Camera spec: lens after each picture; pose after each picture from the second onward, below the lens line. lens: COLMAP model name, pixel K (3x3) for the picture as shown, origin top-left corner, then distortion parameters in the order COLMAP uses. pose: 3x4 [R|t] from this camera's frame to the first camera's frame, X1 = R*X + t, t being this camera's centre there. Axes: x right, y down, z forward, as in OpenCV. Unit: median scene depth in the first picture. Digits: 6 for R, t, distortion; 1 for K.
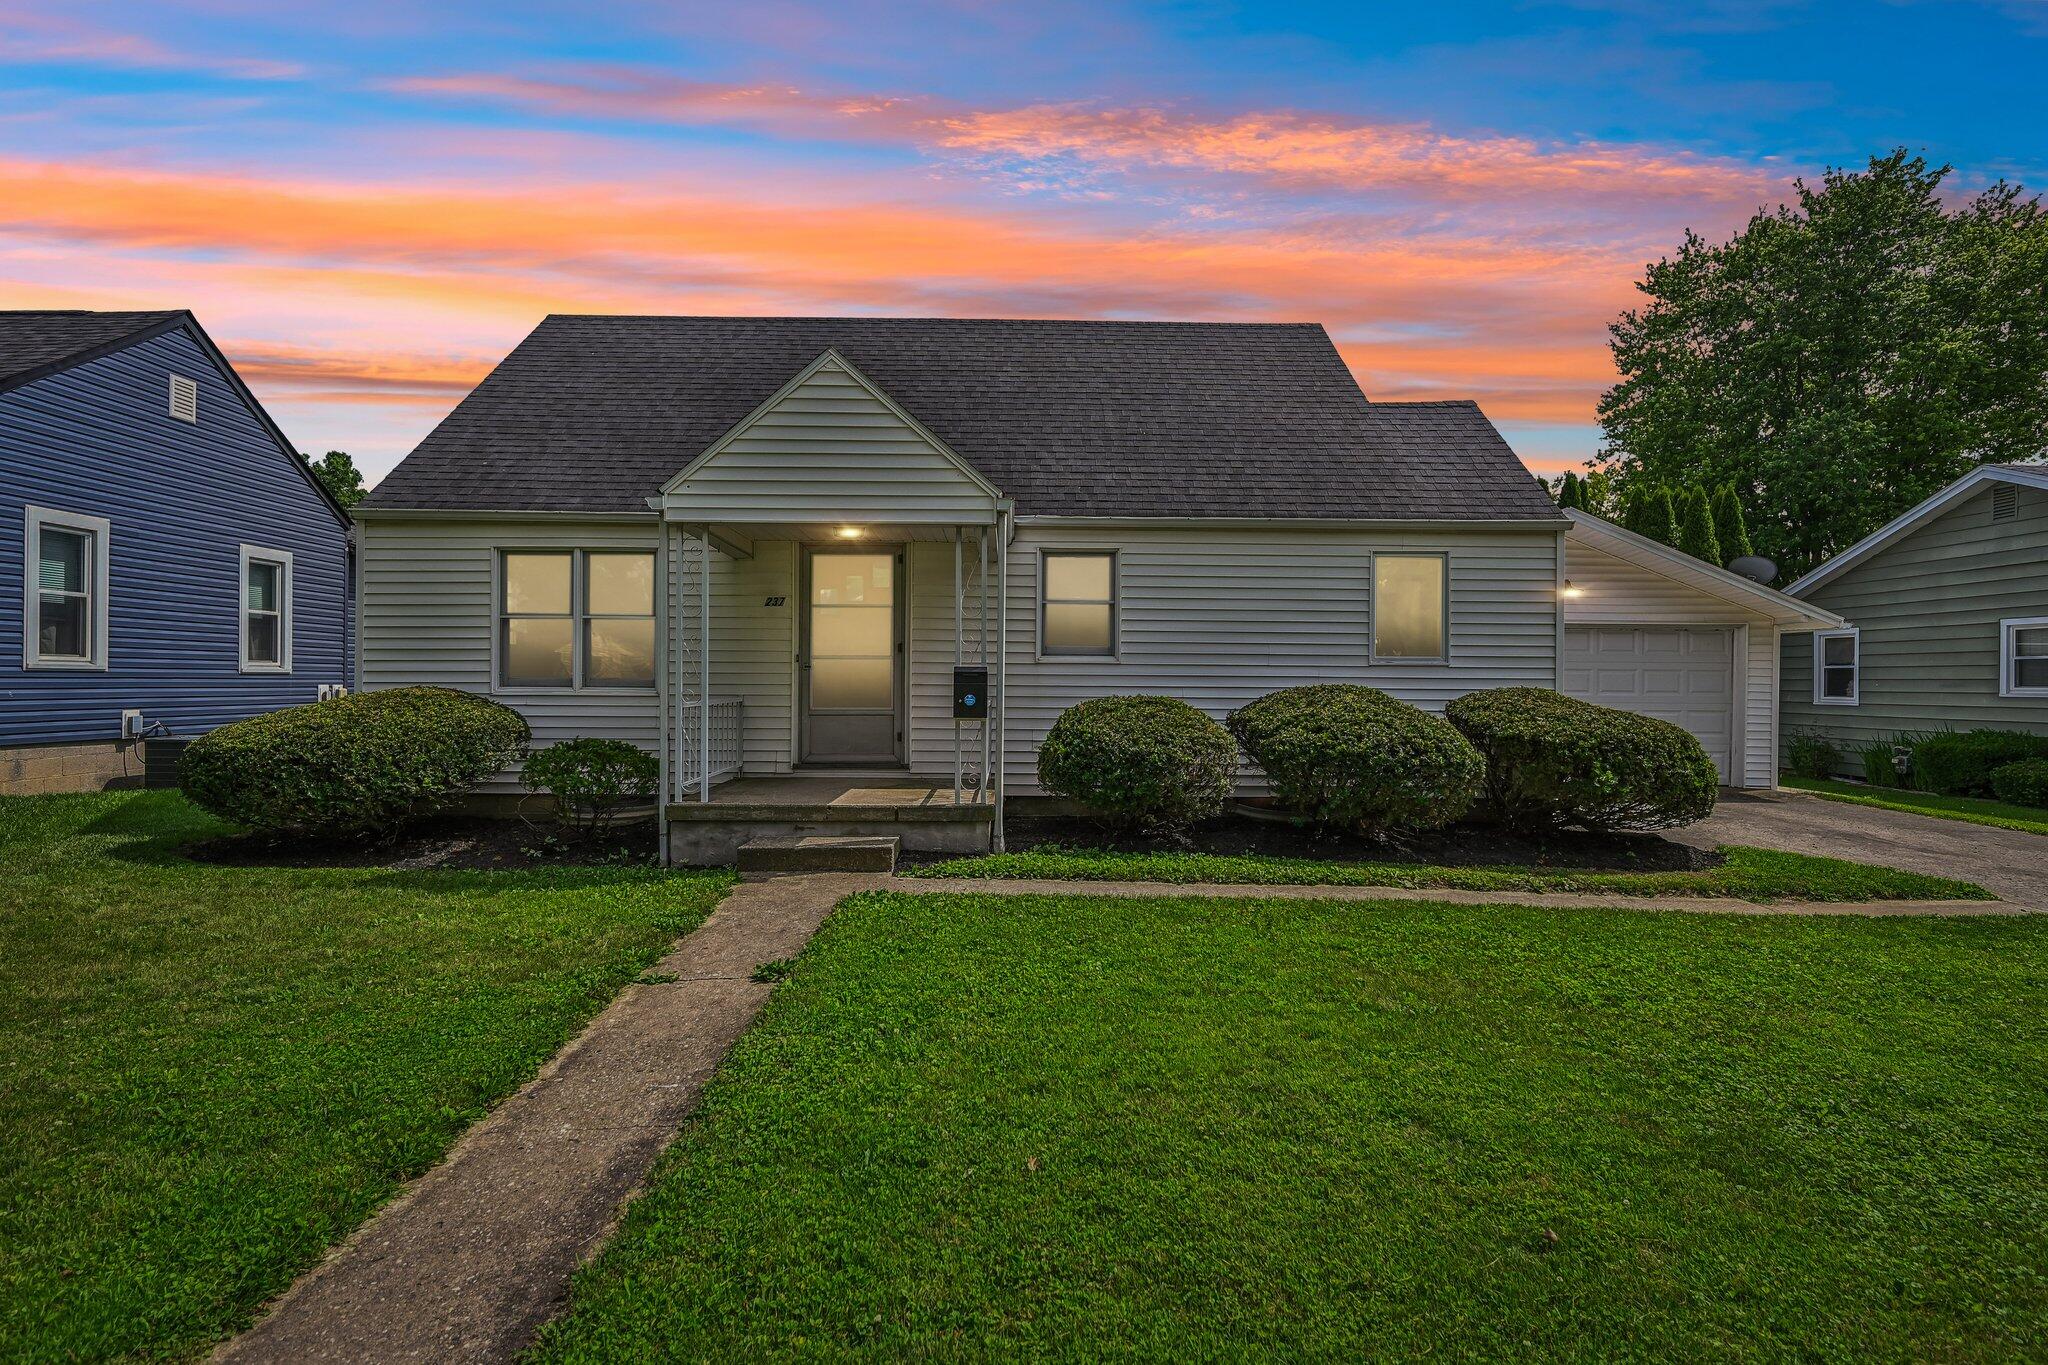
lens RADIAL K [[1005.4, 0, 1024.9], [0, 1005.4, 682.4], [0, 0, 1]] dist [0.001808, 0.000161]
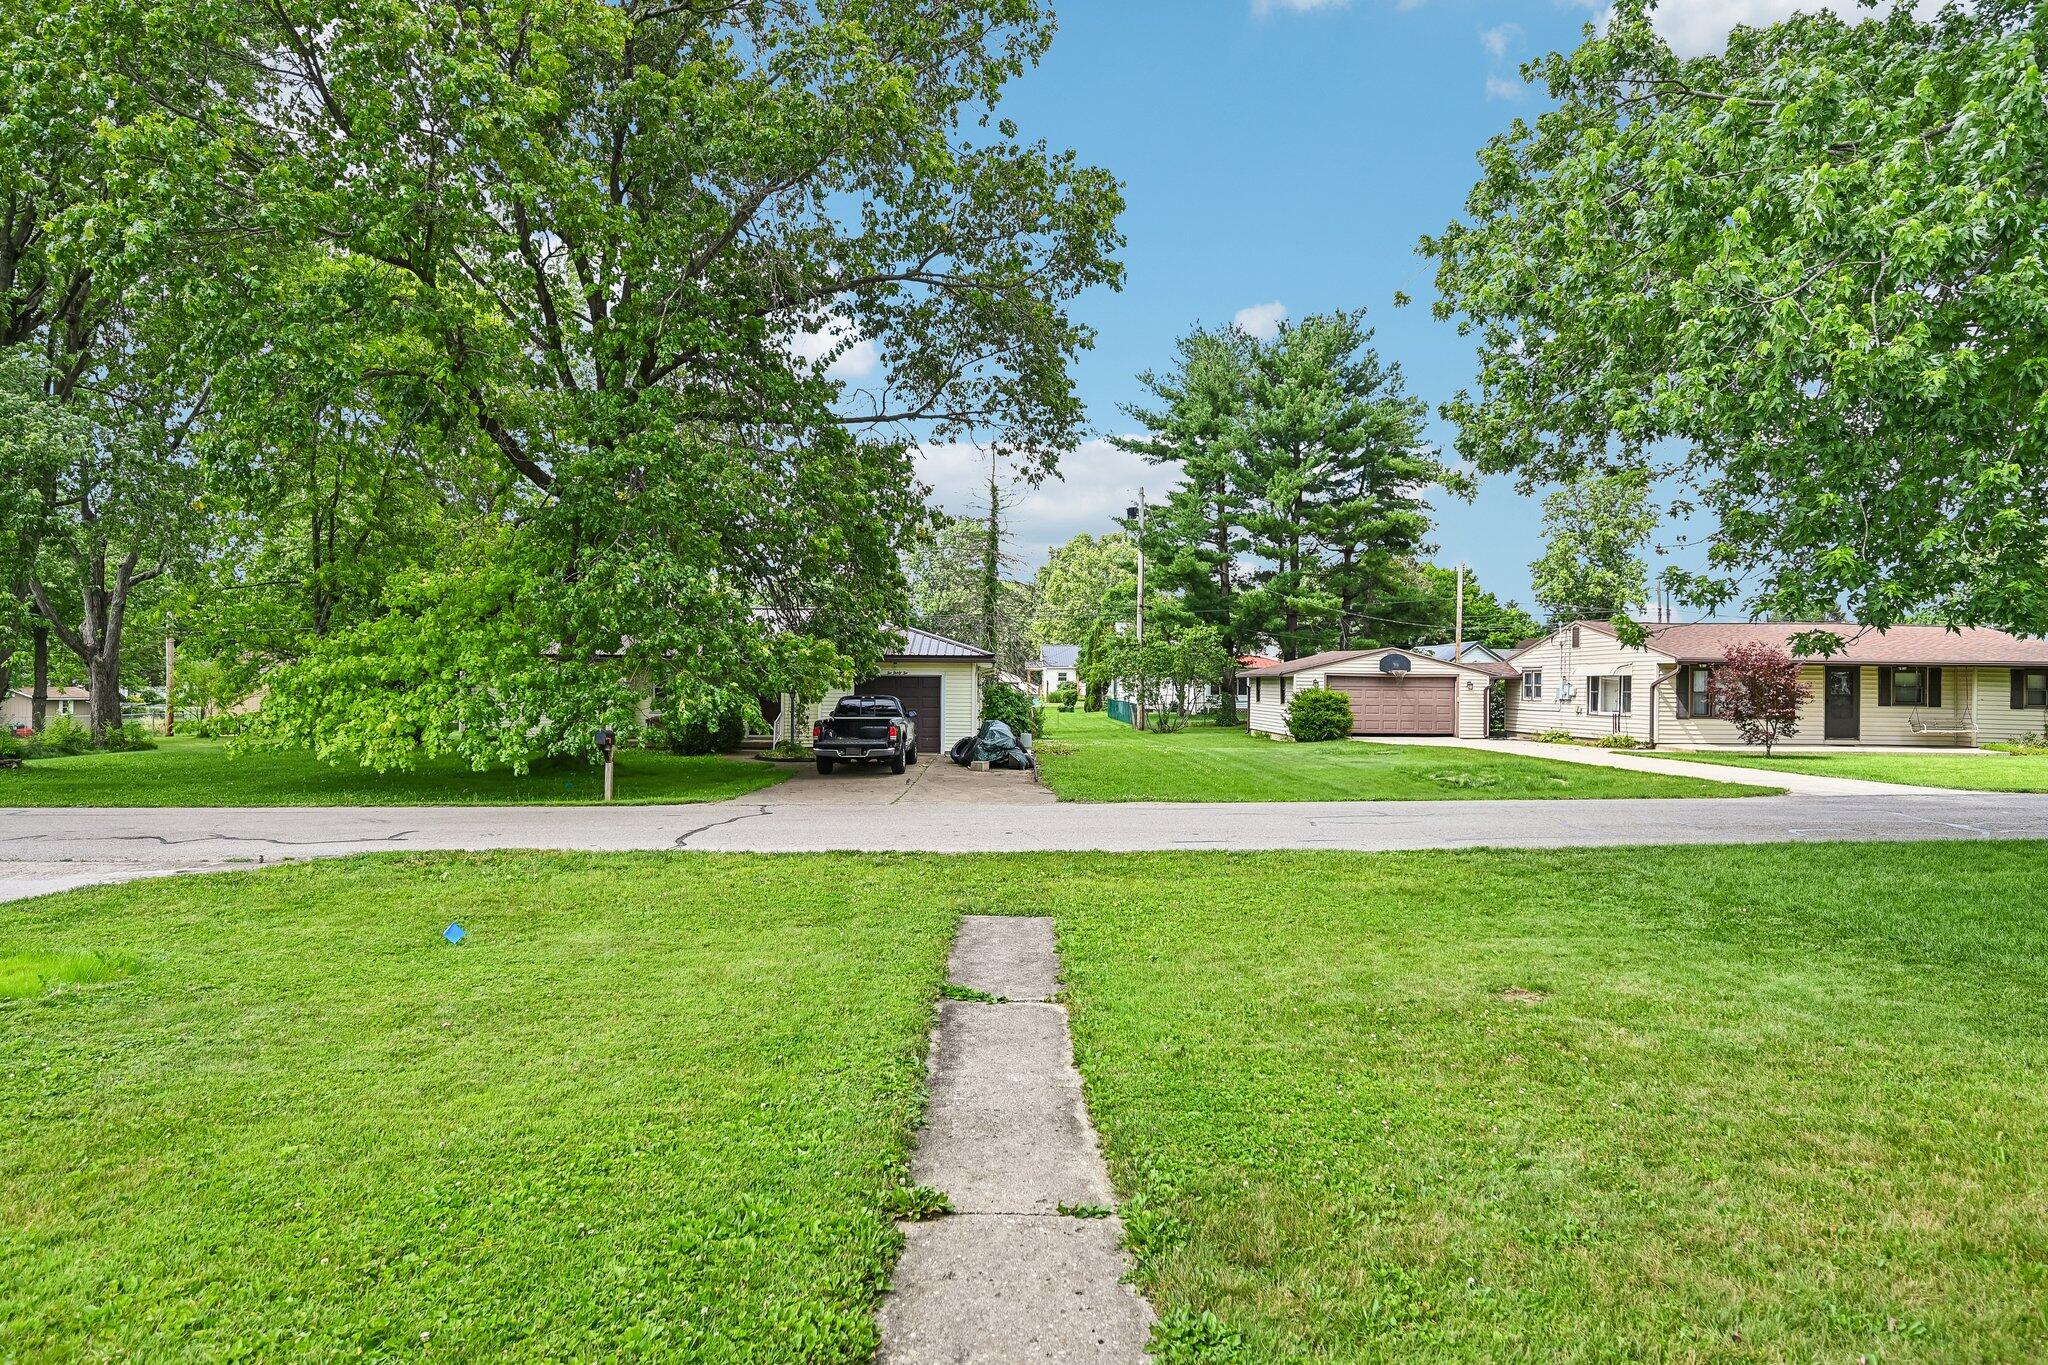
lens RADIAL K [[1197.2, 0, 1025.7], [0, 1197.2, 677.3], [0, 0, 1]] dist [-0.003977, -0.000085]
pose [[-0.999930, -0.011485, -0.002781, -0.277925], [-0.011458, 0.999888, -0.009627, -0.046650], [0.002891, -0.009594, -0.999950, 1.566126]]
